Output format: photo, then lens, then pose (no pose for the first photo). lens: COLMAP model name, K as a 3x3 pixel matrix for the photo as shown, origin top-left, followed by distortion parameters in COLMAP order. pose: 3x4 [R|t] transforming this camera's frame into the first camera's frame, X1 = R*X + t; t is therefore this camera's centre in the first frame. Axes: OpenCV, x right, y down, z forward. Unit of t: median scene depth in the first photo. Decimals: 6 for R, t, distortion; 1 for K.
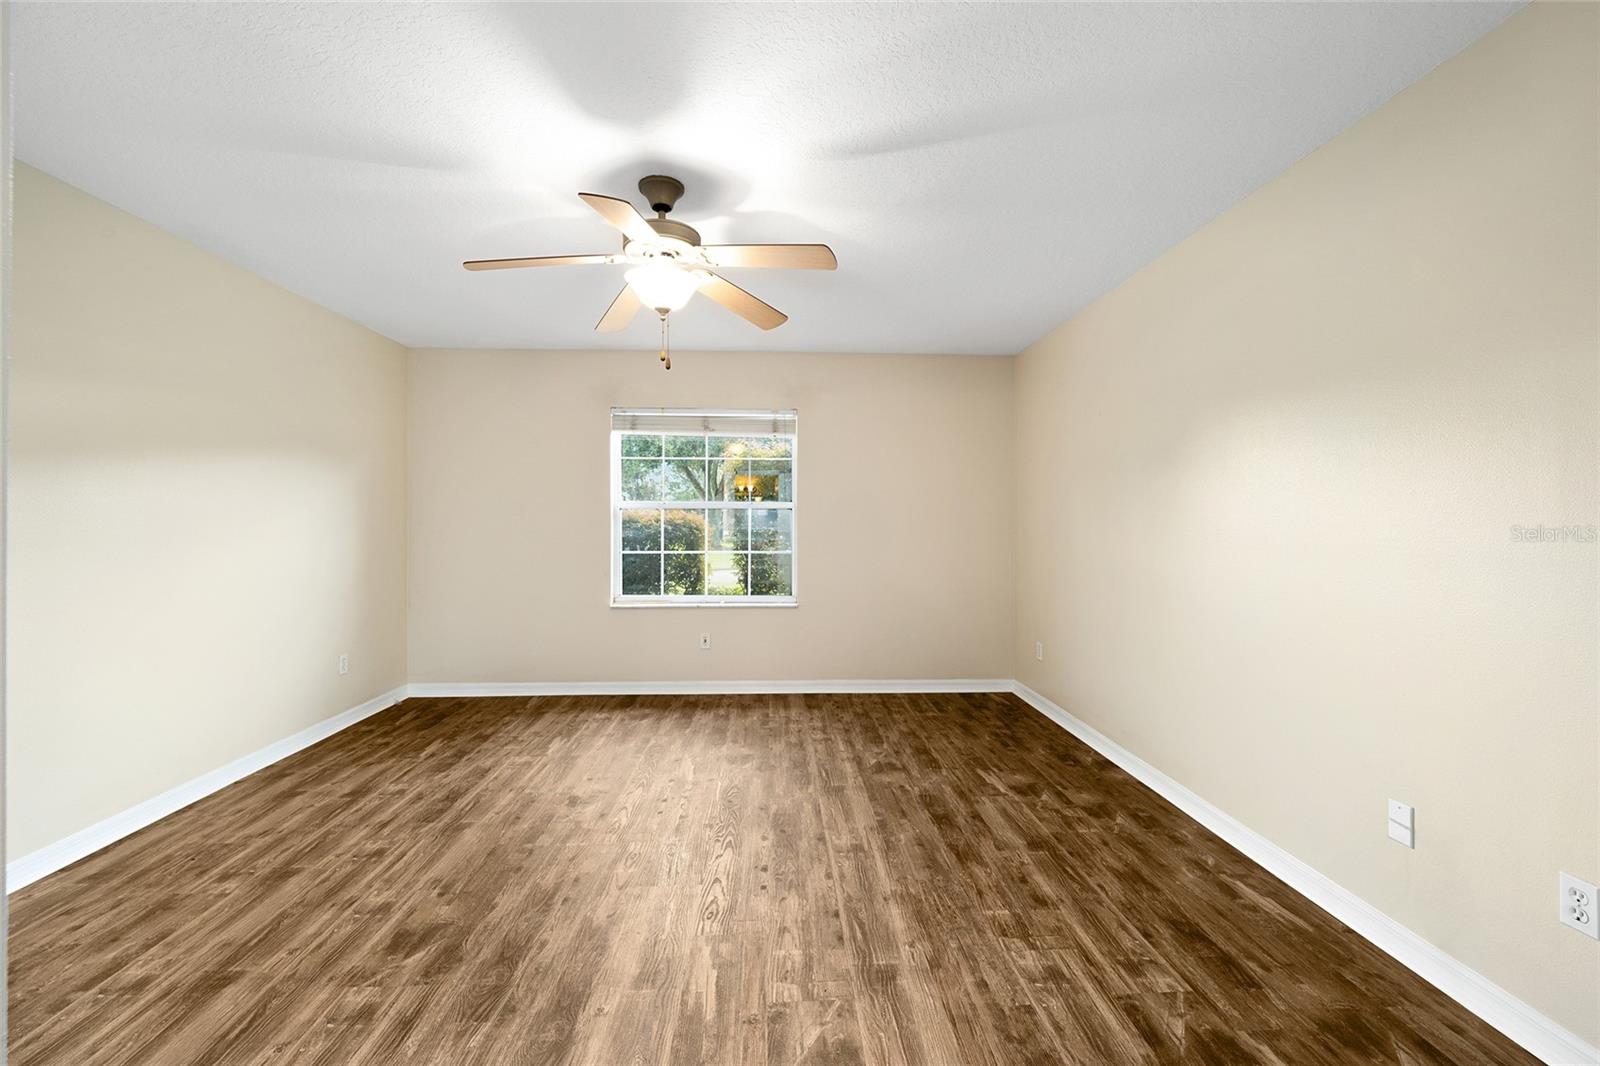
lens RADIAL K [[649.3, 0, 795.5], [0, 649.3, 520.5], [0, 0, 1]] dist [0.002127, -0.004655]
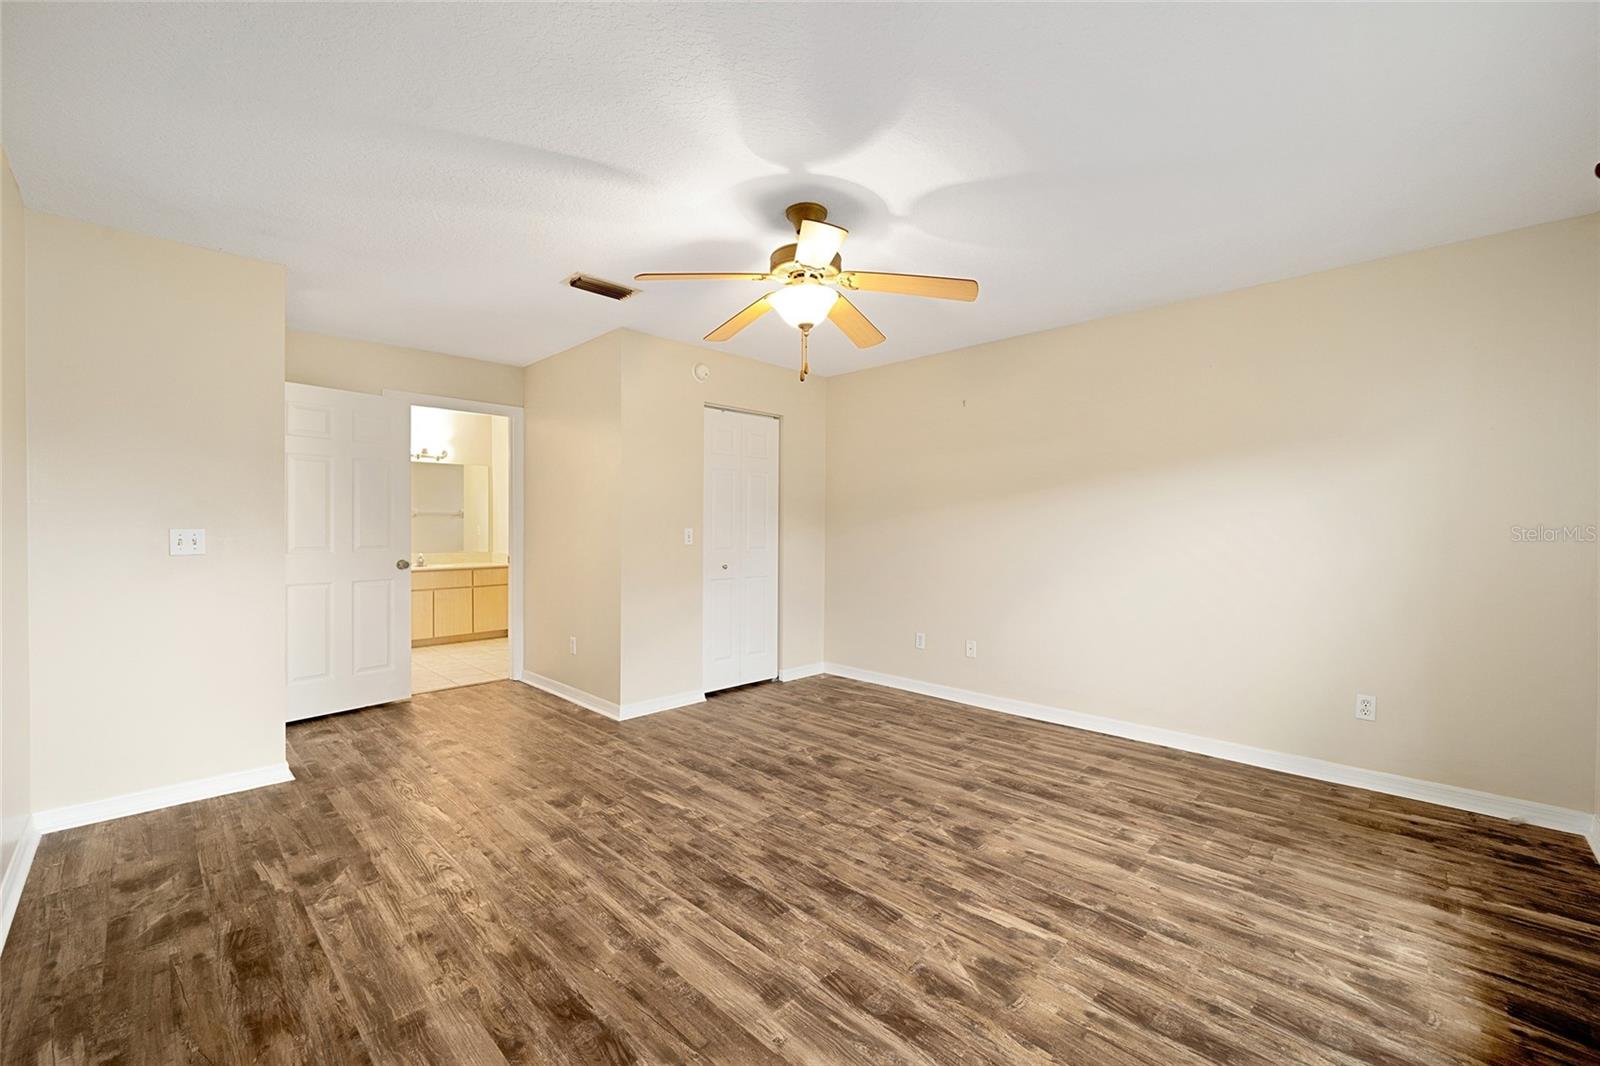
lens RADIAL K [[649.3, 0, 797.3], [0, 649.3, 530.9], [0, 0, 1]] dist [0.002127, -0.004655]
pose [[-0.729523, 0.004530, -0.683941, 0.548187], [-0.001444, 0.999966, 0.008163, 0.004935], [0.683955, 0.006942, -0.729491, 1.794326]]
